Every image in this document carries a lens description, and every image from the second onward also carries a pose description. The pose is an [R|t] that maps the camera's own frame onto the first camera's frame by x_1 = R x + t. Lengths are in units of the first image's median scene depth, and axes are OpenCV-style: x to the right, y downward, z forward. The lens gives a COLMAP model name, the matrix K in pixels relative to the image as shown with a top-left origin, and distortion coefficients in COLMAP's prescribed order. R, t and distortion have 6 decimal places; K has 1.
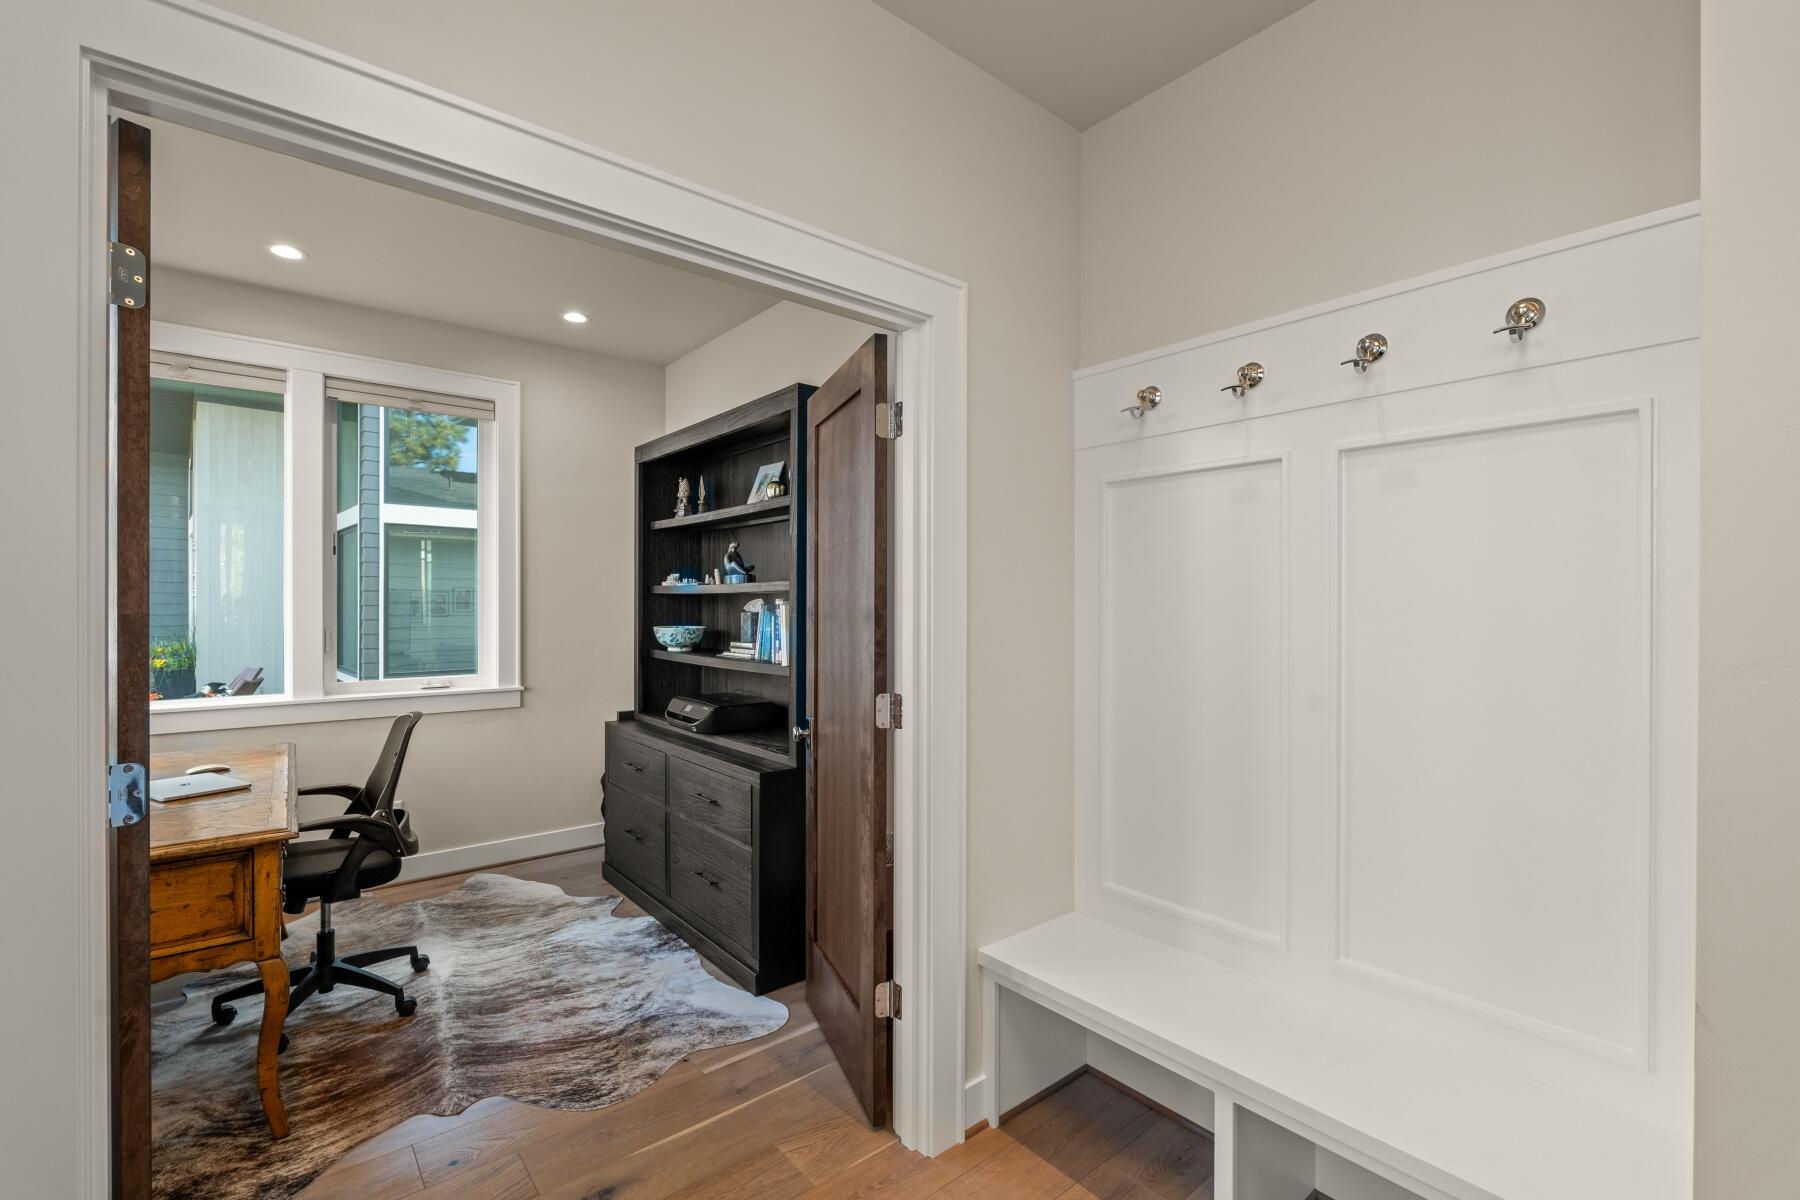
lens RADIAL K [[796.0, 0, 906.0], [0, 796.0, 600.1], [0, 0, 1]] dist [-0.003462, -0.001660]
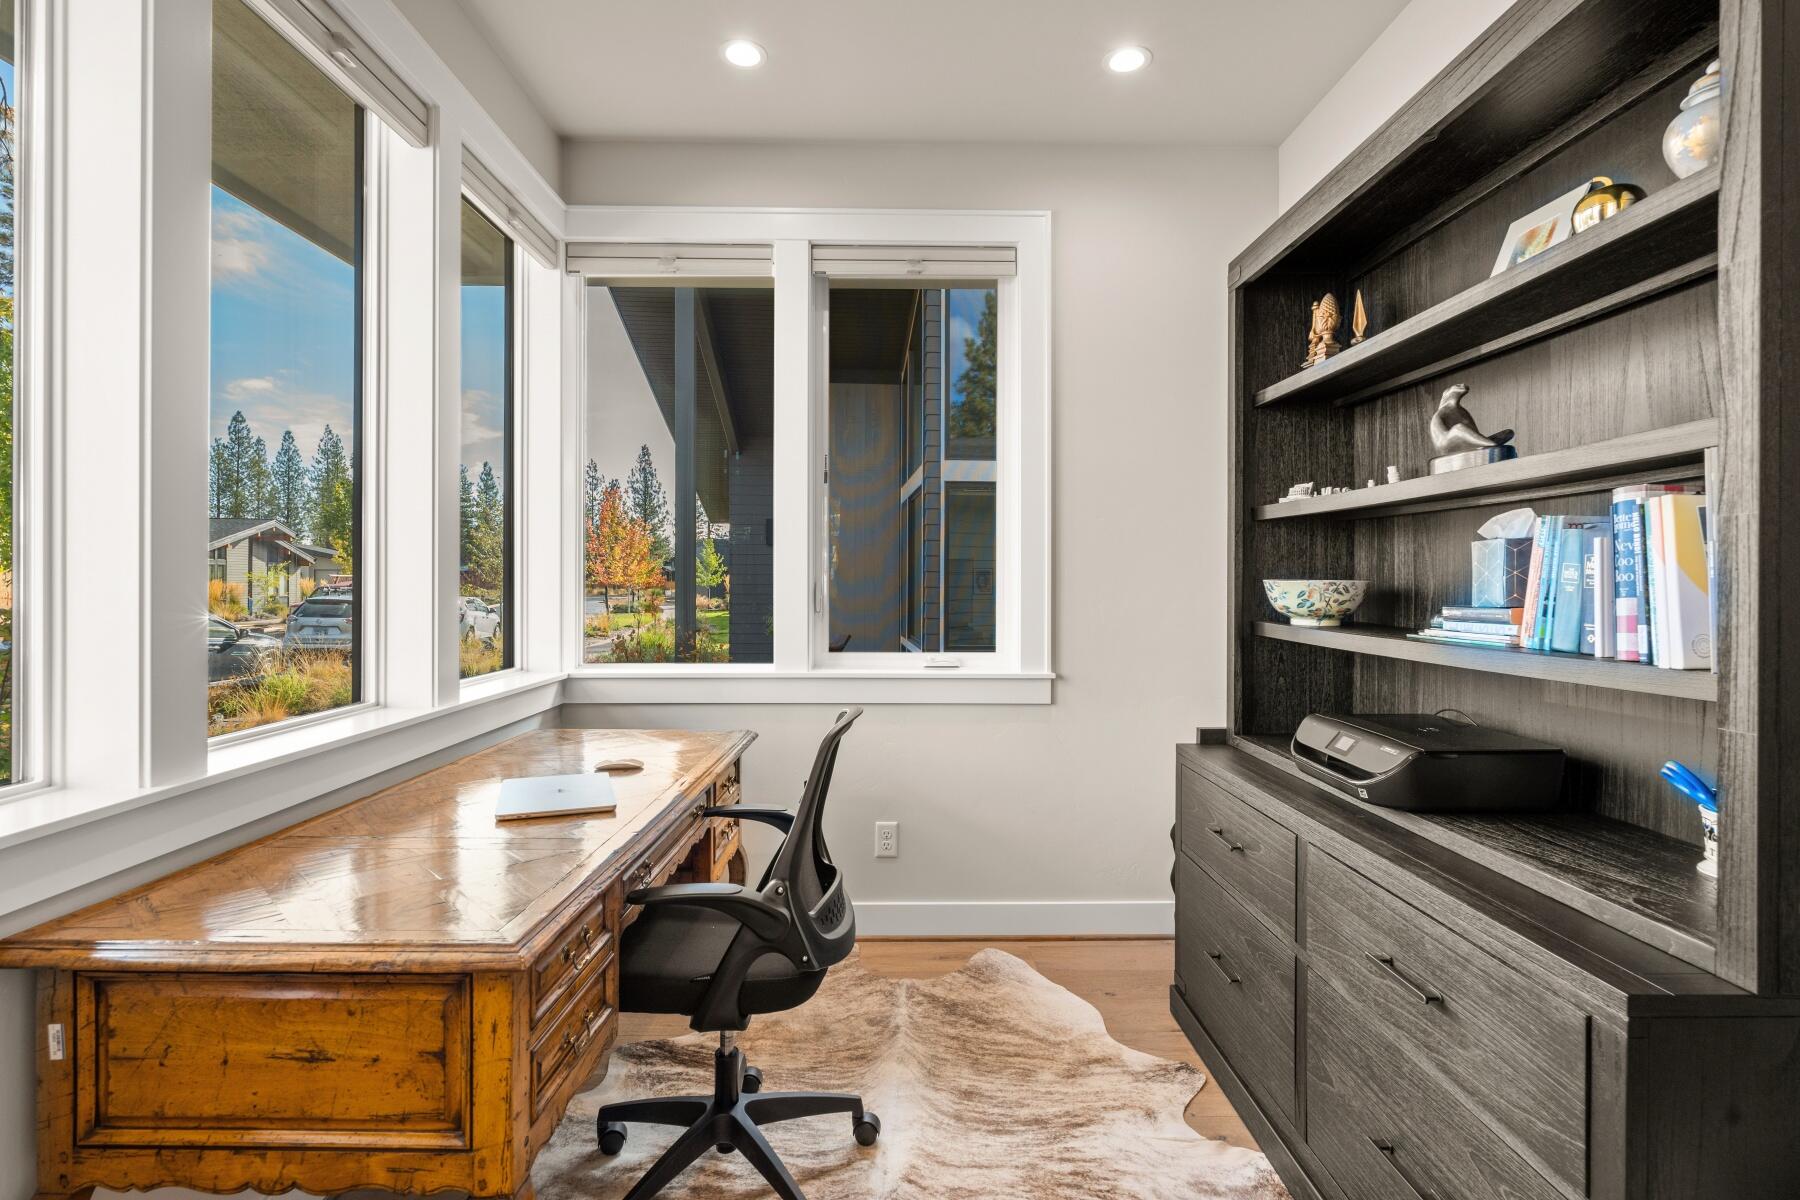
lens RADIAL K [[884.4, 0, 898.6], [0, 884.4, 585.4], [0, 0, 1]] dist [-0.006530, 0.000825]
pose [[0.780688, 0.003813, -0.624910, -0.150531], [0.000093, 0.999981, 0.006217, 0.037631], [0.624921, -0.004911, 0.780672, 0.417260]]
